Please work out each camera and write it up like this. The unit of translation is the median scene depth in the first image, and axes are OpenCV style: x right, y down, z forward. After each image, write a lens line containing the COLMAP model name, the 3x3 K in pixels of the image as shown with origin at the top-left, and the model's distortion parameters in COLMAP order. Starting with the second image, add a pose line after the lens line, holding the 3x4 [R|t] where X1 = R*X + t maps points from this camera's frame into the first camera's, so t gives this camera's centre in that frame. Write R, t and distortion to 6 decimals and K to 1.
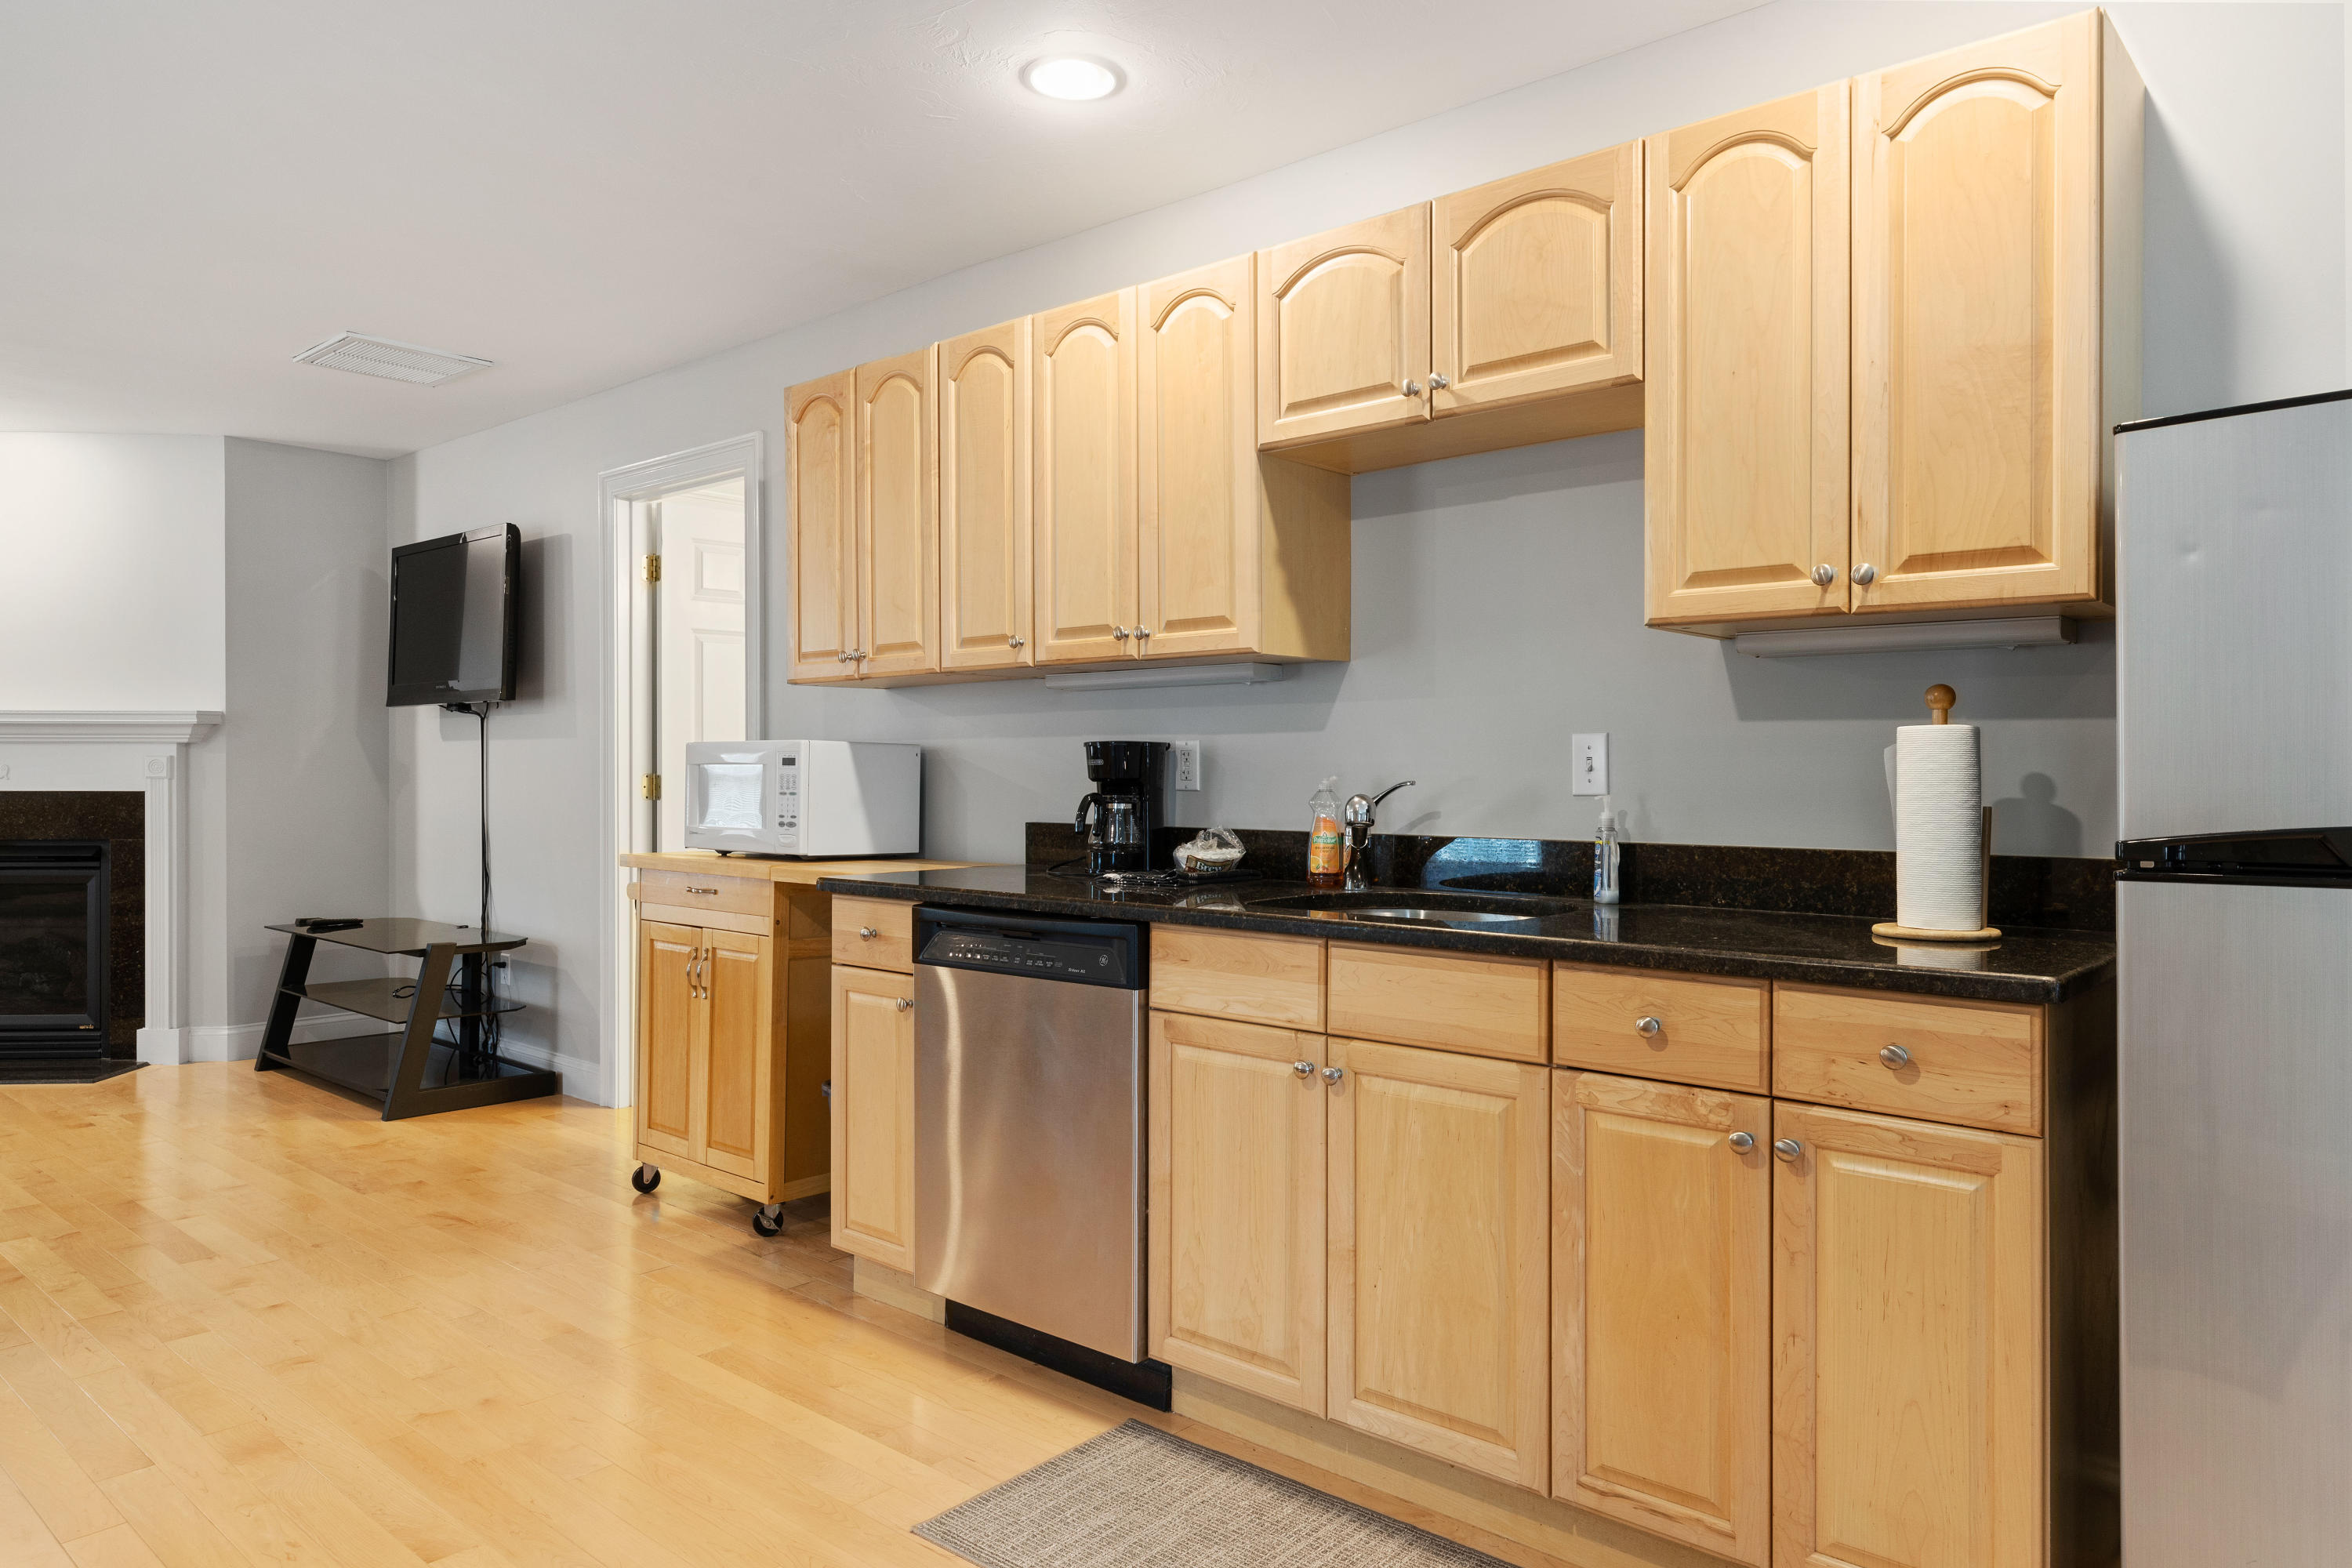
lens RADIAL K [[1516.8, 0, 1176.0], [0, 1516.8, 770.6], [0, 0, 1]] dist [0.007986, 0.001230]
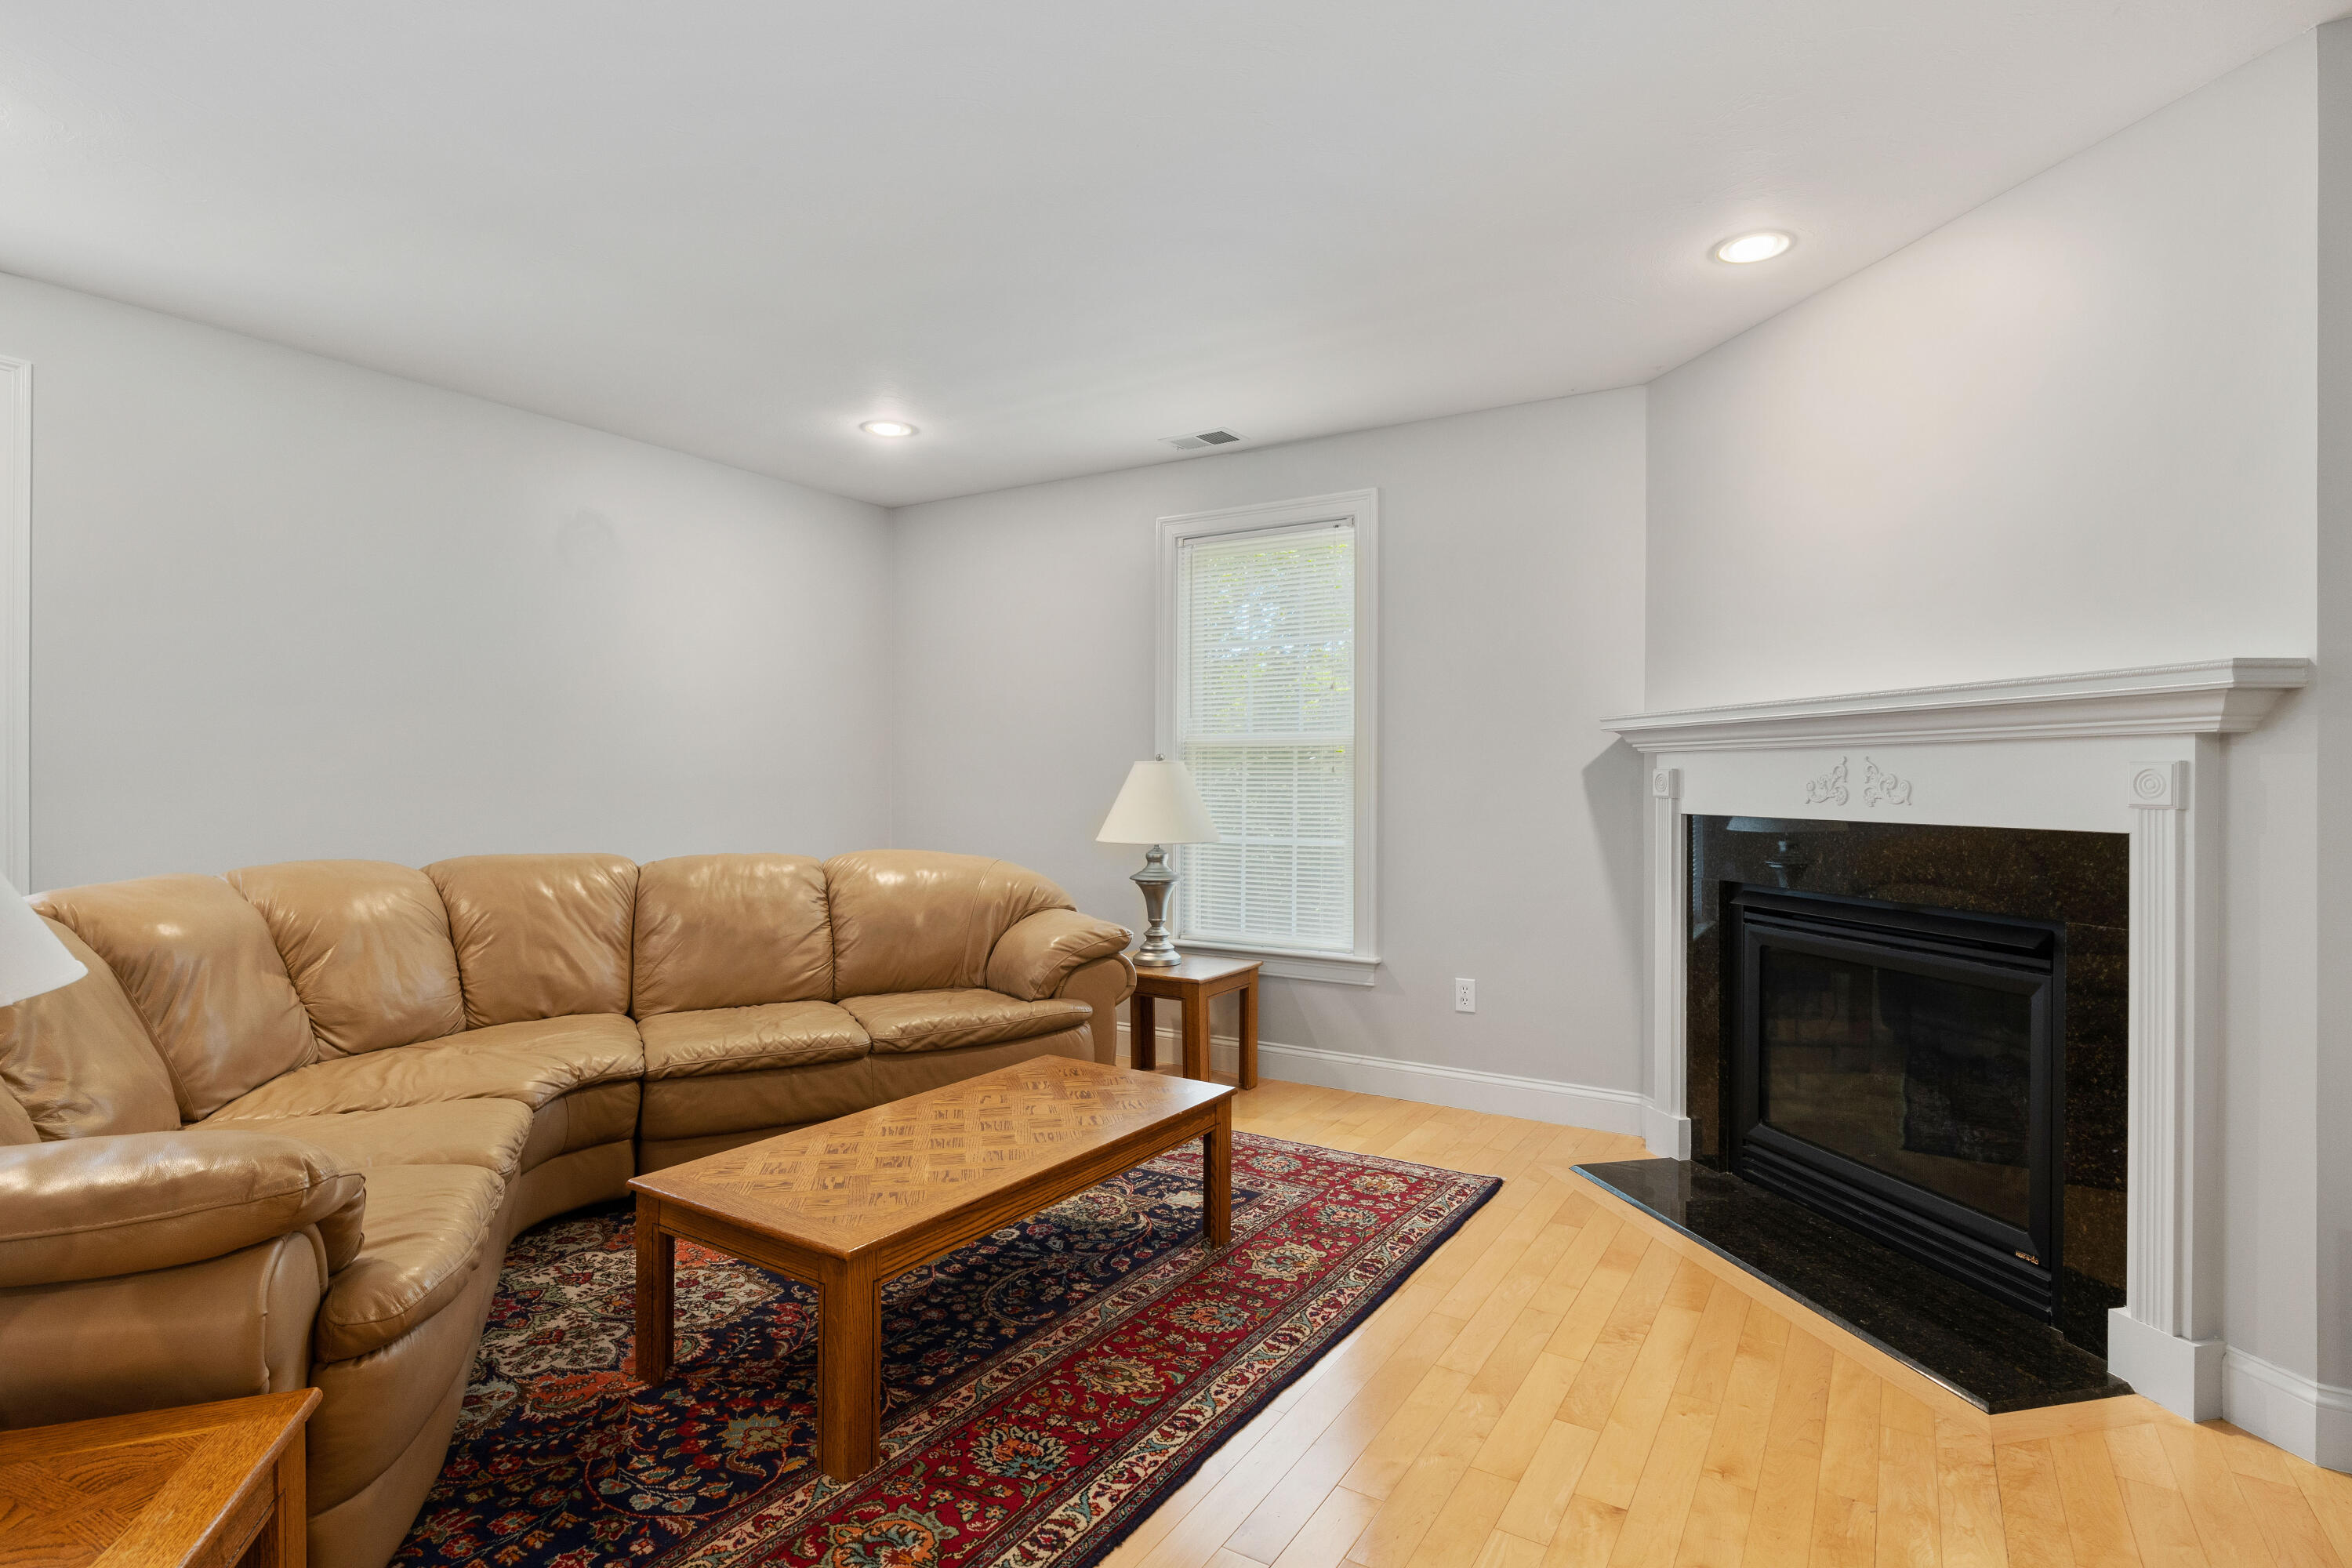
lens RADIAL K [[1126.4, 0, 1185.8], [0, 1126.4, 792.9], [0, 0, 1]] dist [-0.002977, -0.001250]
pose [[0.168036, -0.002756, -0.985777, -0.726595], [-0.002532, 0.999992, -0.003227, 0.004367], [0.985778, 0.003039, 0.168028, 1.259385]]
